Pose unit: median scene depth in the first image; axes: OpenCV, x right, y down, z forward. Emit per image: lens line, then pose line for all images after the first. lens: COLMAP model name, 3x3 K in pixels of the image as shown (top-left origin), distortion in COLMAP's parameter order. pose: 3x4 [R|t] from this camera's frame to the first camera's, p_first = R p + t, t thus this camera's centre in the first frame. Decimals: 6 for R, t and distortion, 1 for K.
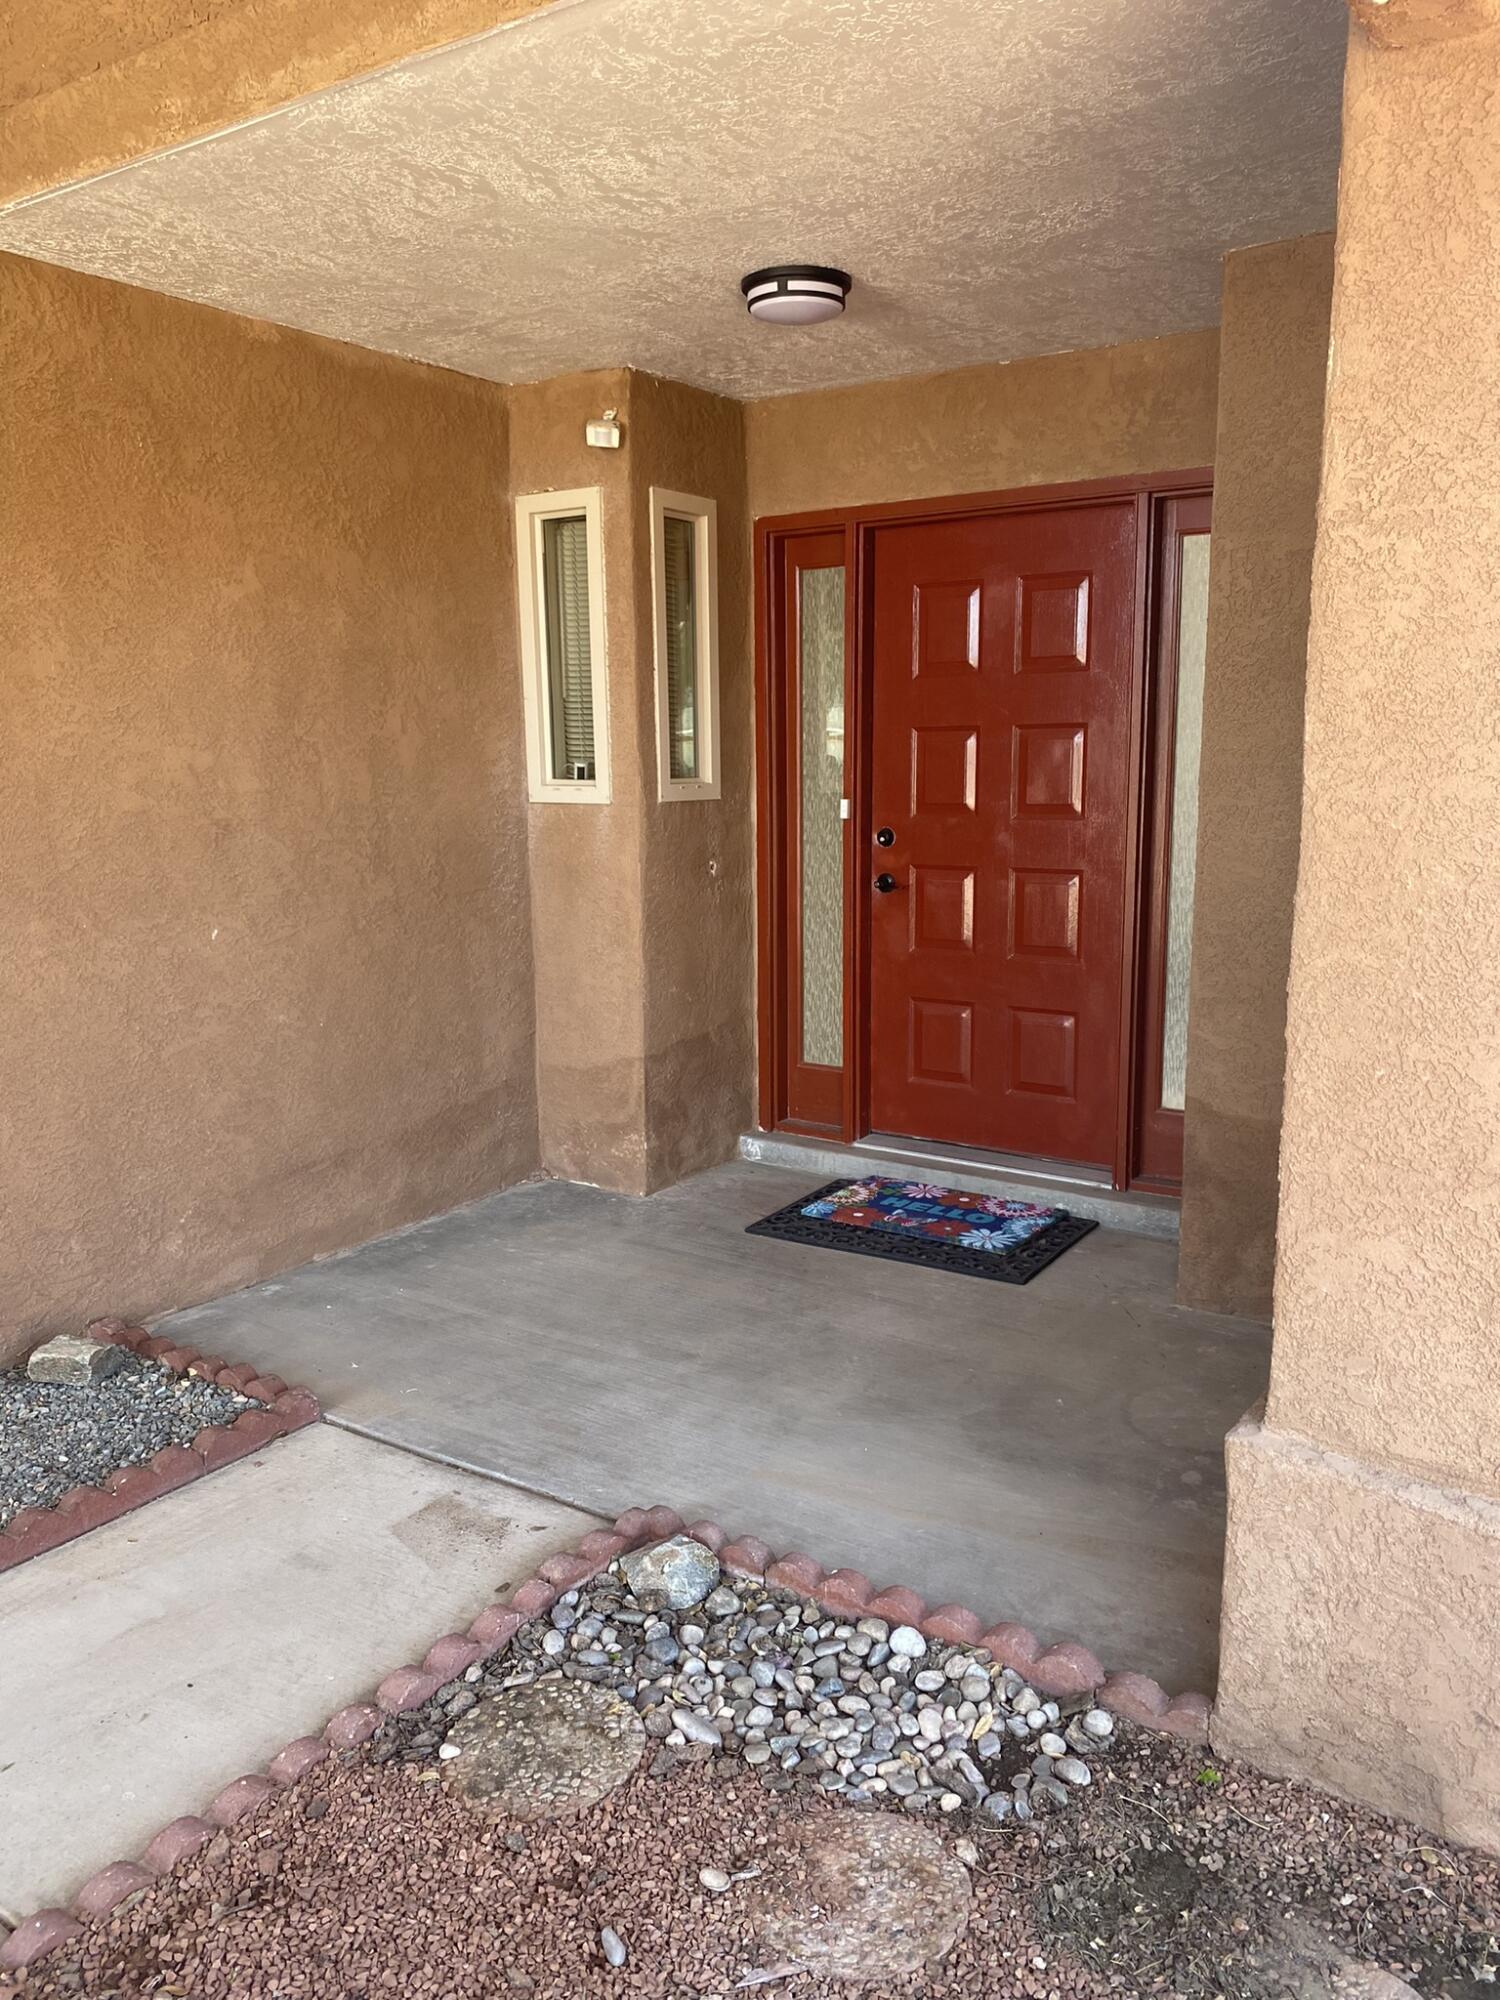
lens RADIAL K [[1506.9, 0, 749.6], [0, 1506.9, 1001.6], [0, 0, 1]] dist [-0.002619, -0.001335]
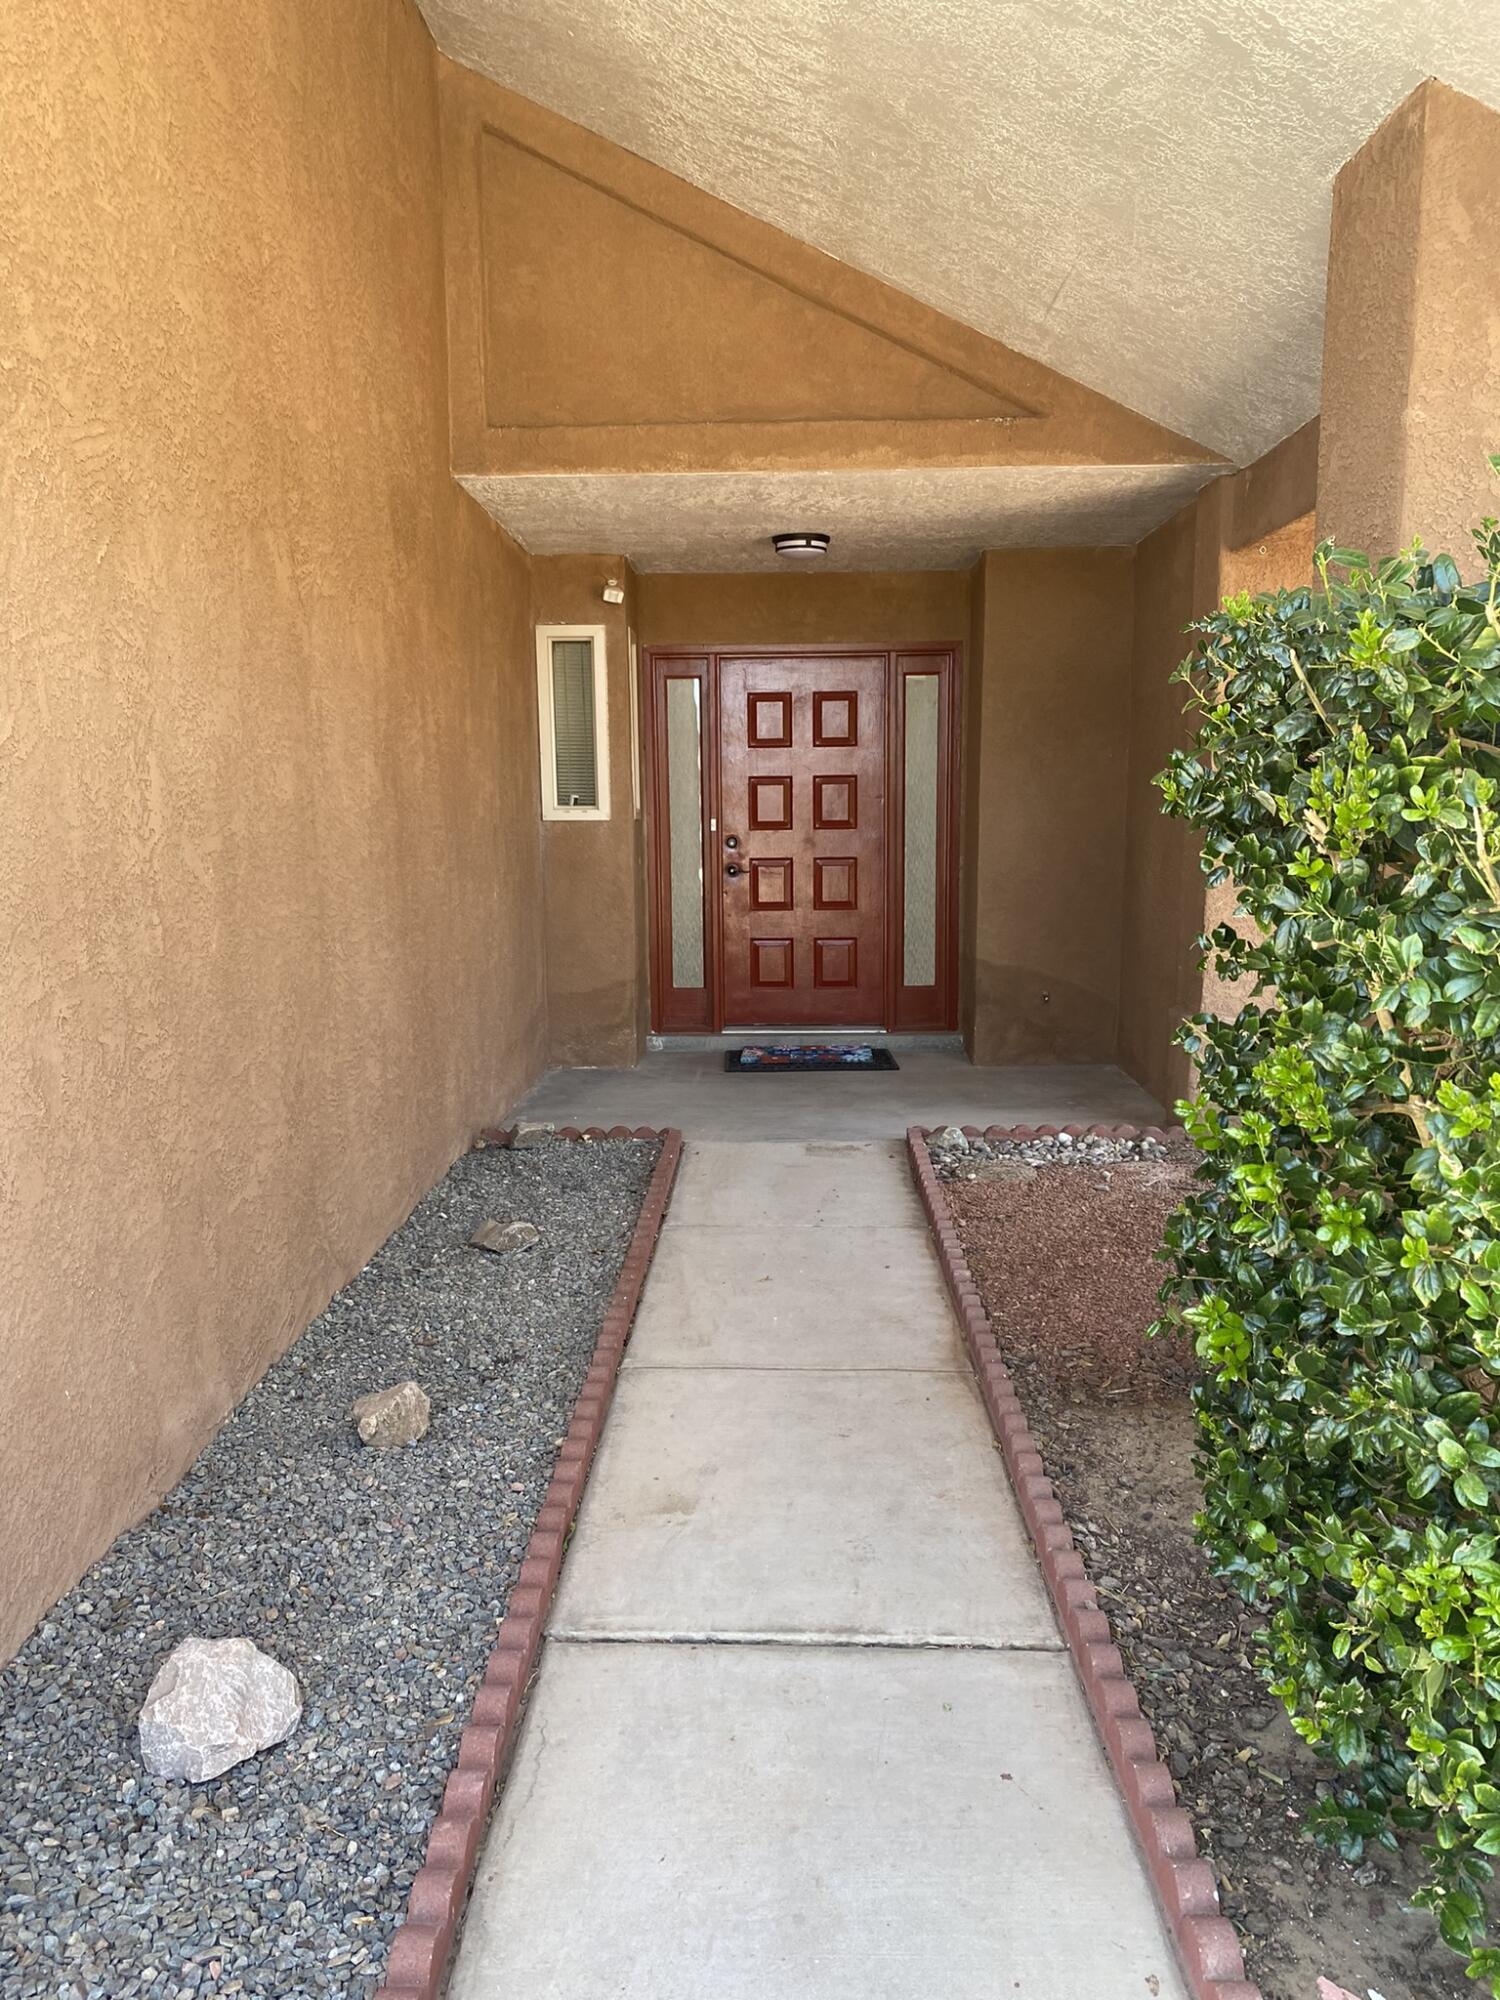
lens RADIAL K [[1506.9, 0, 748.8], [0, 1506.9, 1001.3], [0, 0, 1]] dist [-0.002619, -0.001335]
pose [[0.843865, -0.065900, 0.532493, -0.877469], [0.094028, 0.995234, -0.025843, 0.121535], [-0.528252, 0.071878, 0.846040, -0.437729]]
